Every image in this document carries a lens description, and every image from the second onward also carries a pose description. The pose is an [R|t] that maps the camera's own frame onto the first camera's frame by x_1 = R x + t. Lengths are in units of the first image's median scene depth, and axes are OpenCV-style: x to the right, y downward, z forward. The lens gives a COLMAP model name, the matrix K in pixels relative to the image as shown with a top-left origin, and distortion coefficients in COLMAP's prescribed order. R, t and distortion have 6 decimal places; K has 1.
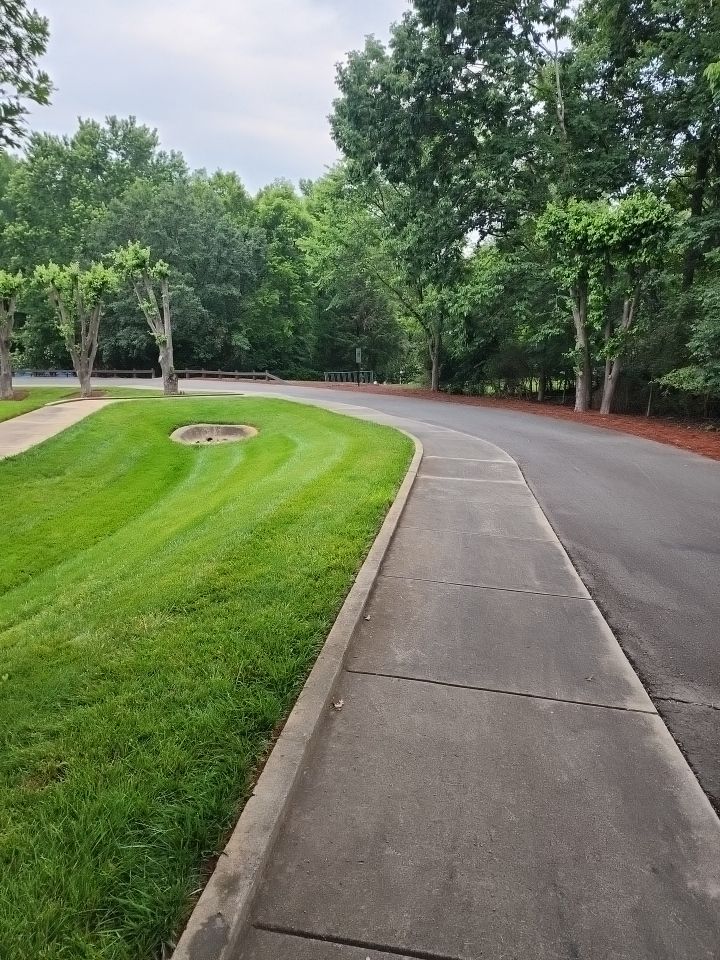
lens RADIAL K [[643.6, 0, 360.0], [0, 643.6, 480.0], [0, 0, 1]] dist [0.042625, -0.002838]
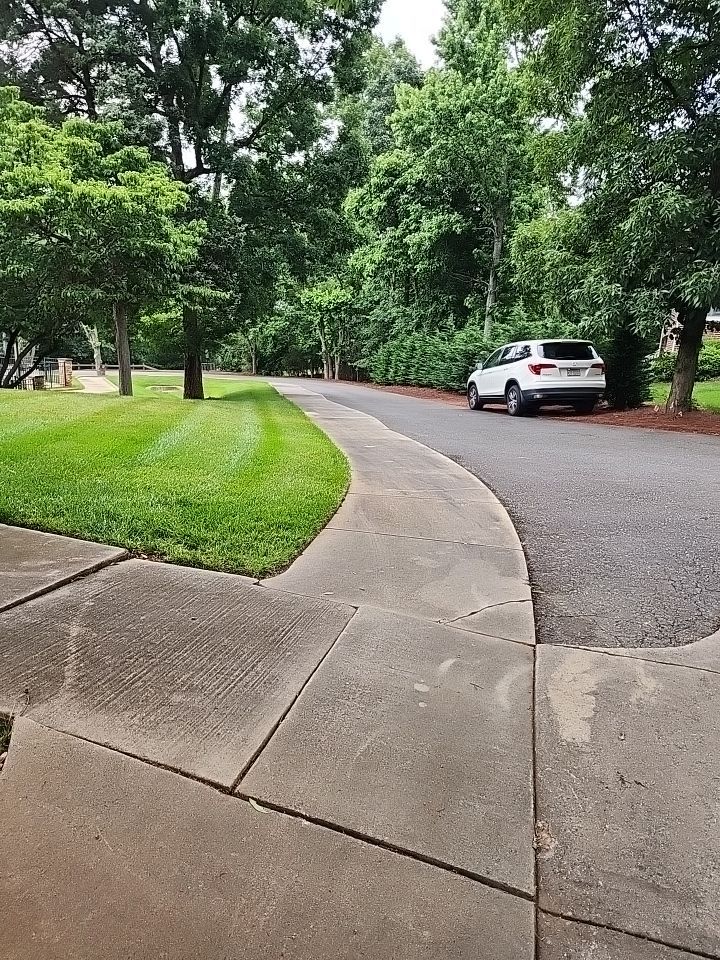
lens RADIAL K [[643.6, 0, 360.0], [0, 643.6, 480.0], [0, 0, 1]] dist [0.042625, -0.002838]
pose [[0.949238, -0.062201, 0.308349, -0.246781], [0.062271, 0.998013, 0.009625, 0.217420], [-0.308335, 0.010064, 0.951225, -1.101027]]
